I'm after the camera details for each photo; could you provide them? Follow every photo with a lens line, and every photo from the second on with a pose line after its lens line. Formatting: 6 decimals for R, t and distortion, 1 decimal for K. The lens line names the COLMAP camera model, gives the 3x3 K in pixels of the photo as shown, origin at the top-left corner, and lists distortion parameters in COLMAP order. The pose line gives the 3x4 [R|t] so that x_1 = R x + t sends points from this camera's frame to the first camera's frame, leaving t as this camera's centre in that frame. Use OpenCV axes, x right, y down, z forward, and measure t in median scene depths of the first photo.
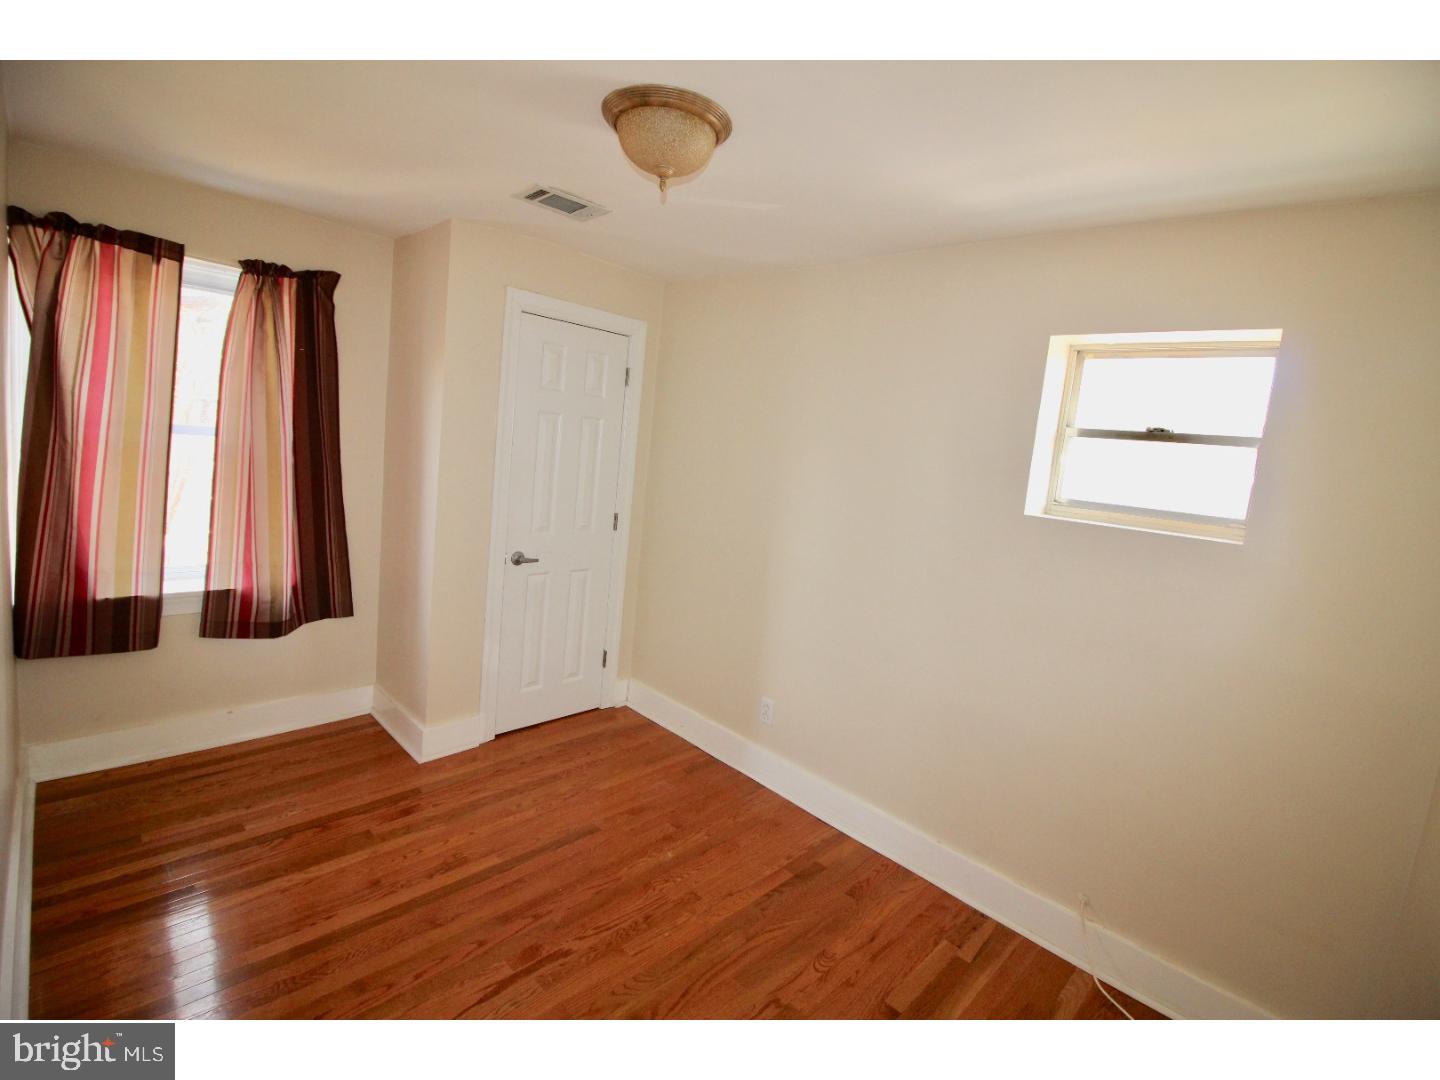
lens RADIAL K [[668.0, 0, 711.9], [0, 668.0, 540.8], [0, 0, 1]] dist [0.013270, -0.000923]
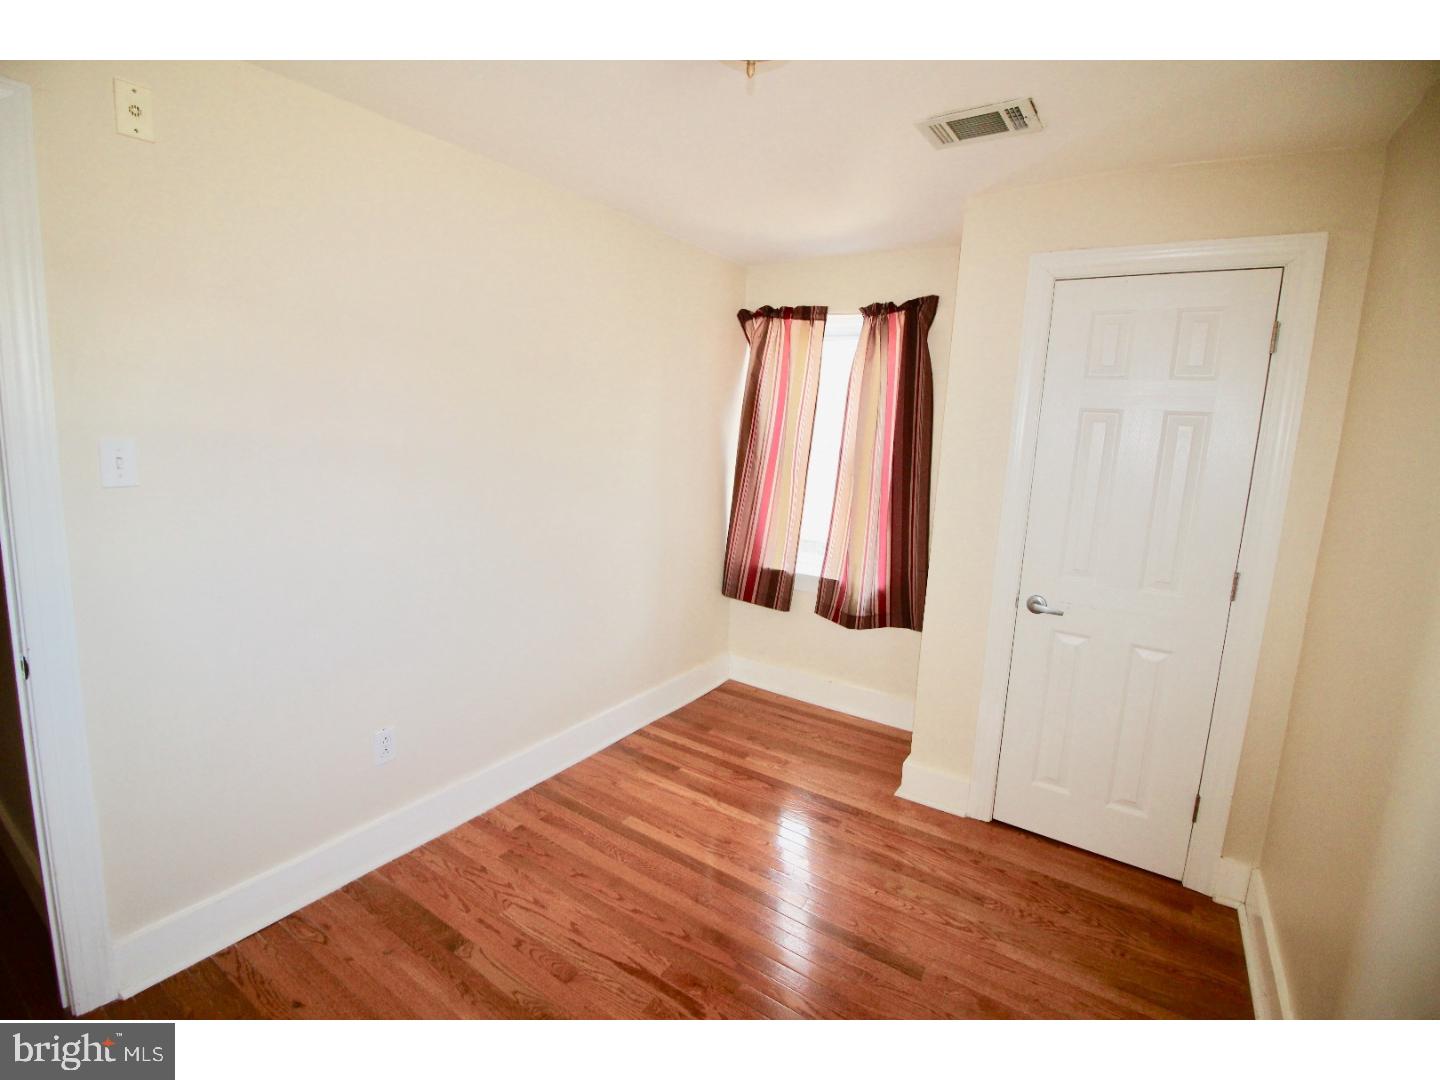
lens RADIAL K [[668.0, 0, 714.3], [0, 668.0, 536.7], [0, 0, 1]] dist [0.013270, -0.000923]
pose [[0.217407, 0.084849, -0.972386, 0.424137], [-0.173146, 0.983768, 0.047130, -0.025724], [0.960601, 0.158119, 0.228569, 0.530574]]
